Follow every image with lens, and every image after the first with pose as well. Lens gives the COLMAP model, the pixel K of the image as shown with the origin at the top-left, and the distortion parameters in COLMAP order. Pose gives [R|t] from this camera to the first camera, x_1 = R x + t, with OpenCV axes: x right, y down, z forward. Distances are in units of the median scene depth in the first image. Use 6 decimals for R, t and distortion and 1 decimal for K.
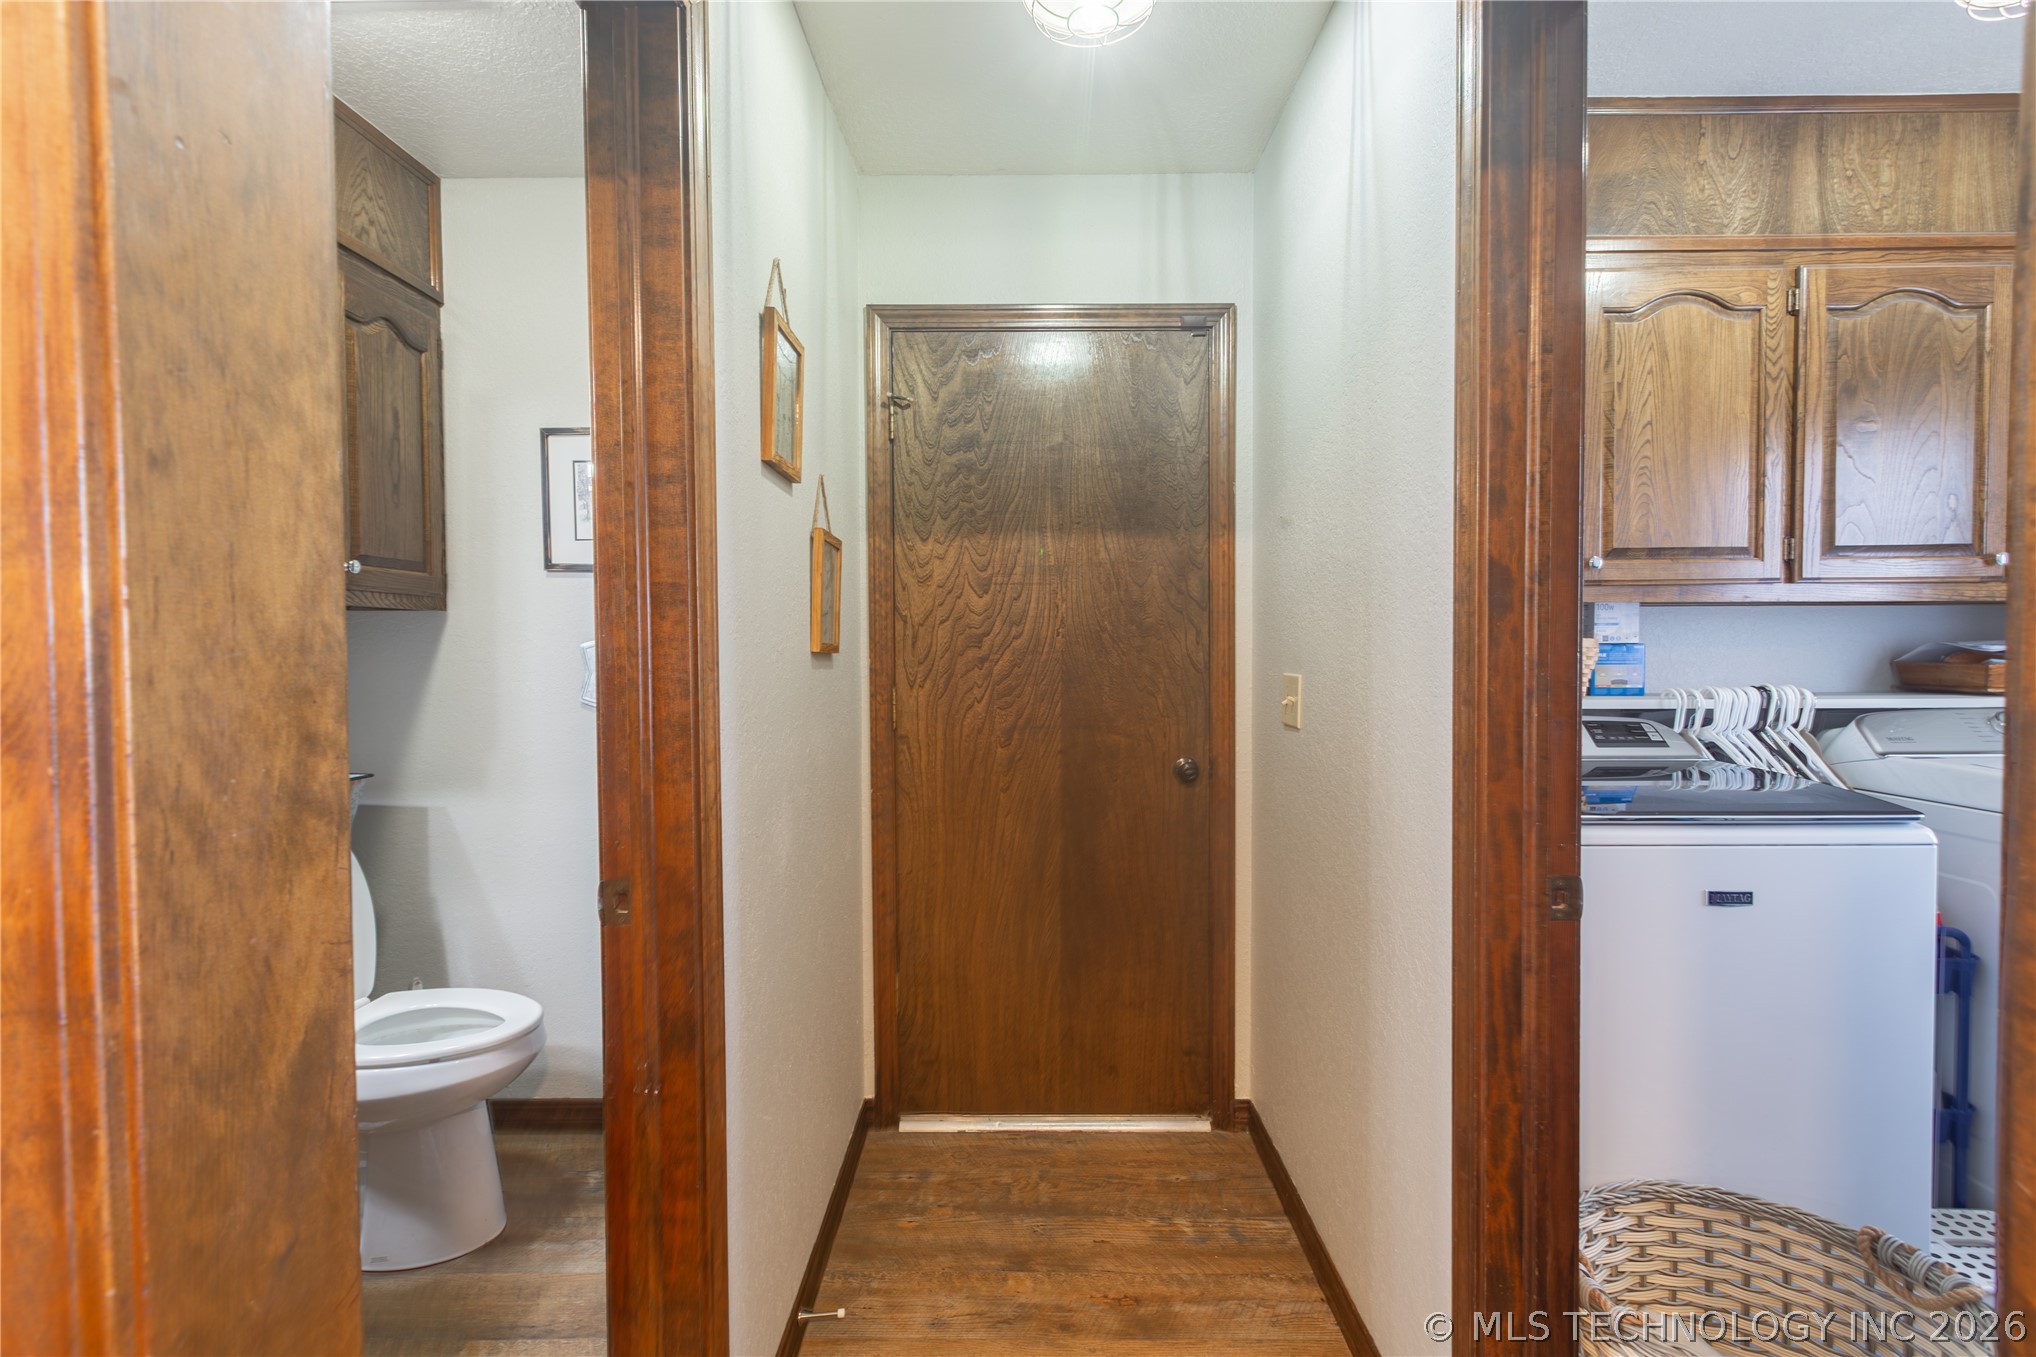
lens RADIAL K [[918.8, 0, 1011.9], [0, 918.8, 673.5], [0, 0, 1]] dist [0.002004, 0.000499]
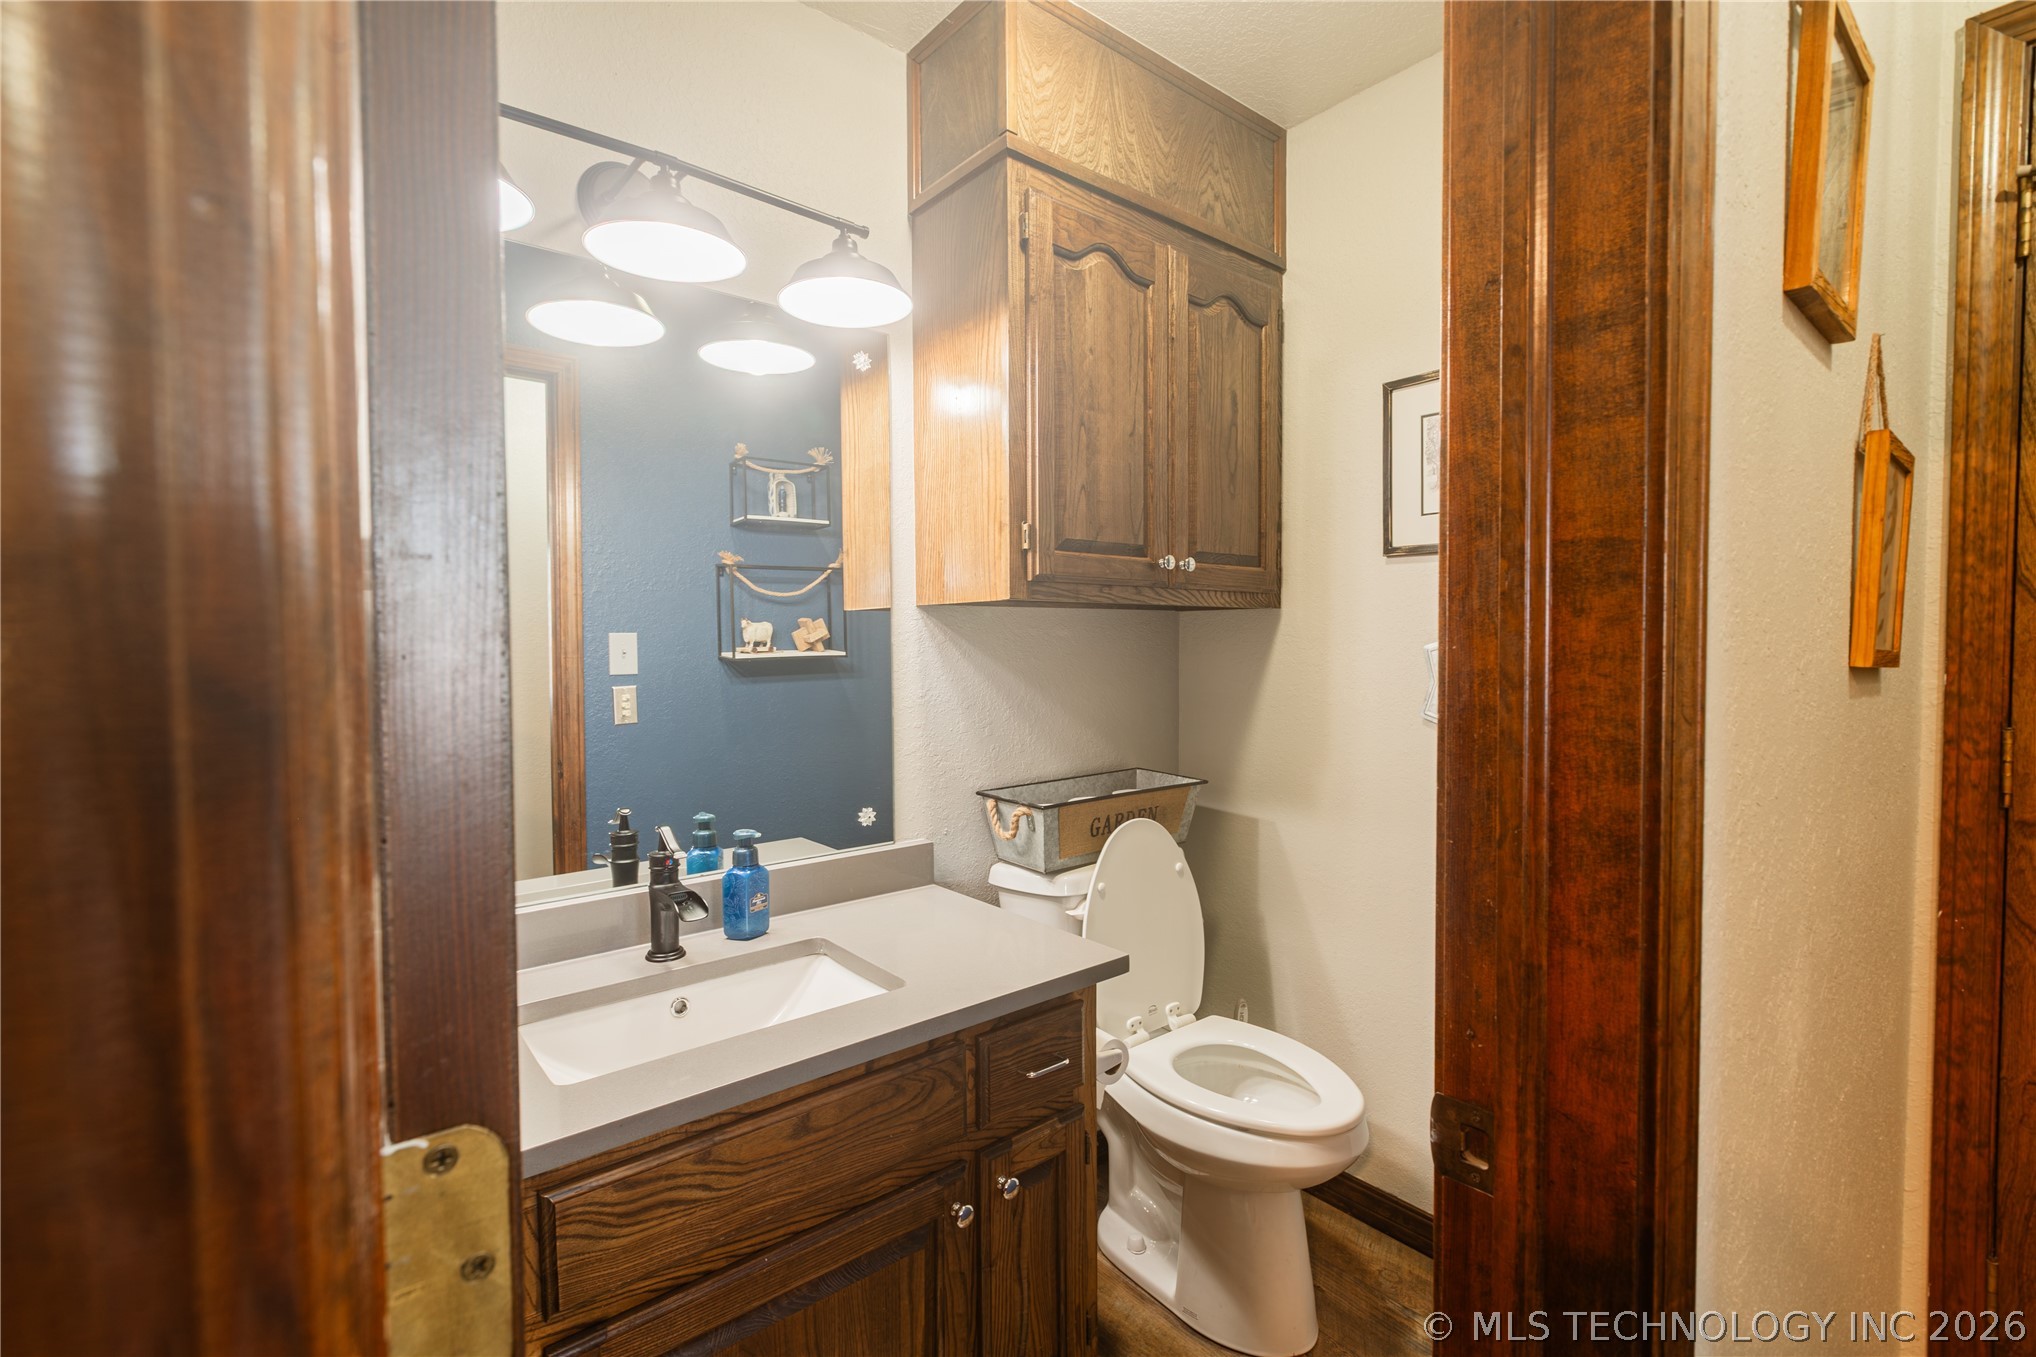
lens RADIAL K [[918.8, 0, 1011.9], [0, 918.8, 673.5], [0, 0, 1]] dist [0.002004, 0.000499]
pose [[0.648355, 0.026036, -0.760893, -0.202308], [-0.020260, 0.999651, 0.016943, -0.029936], [0.761069, 0.004430, 0.648656, 0.453412]]
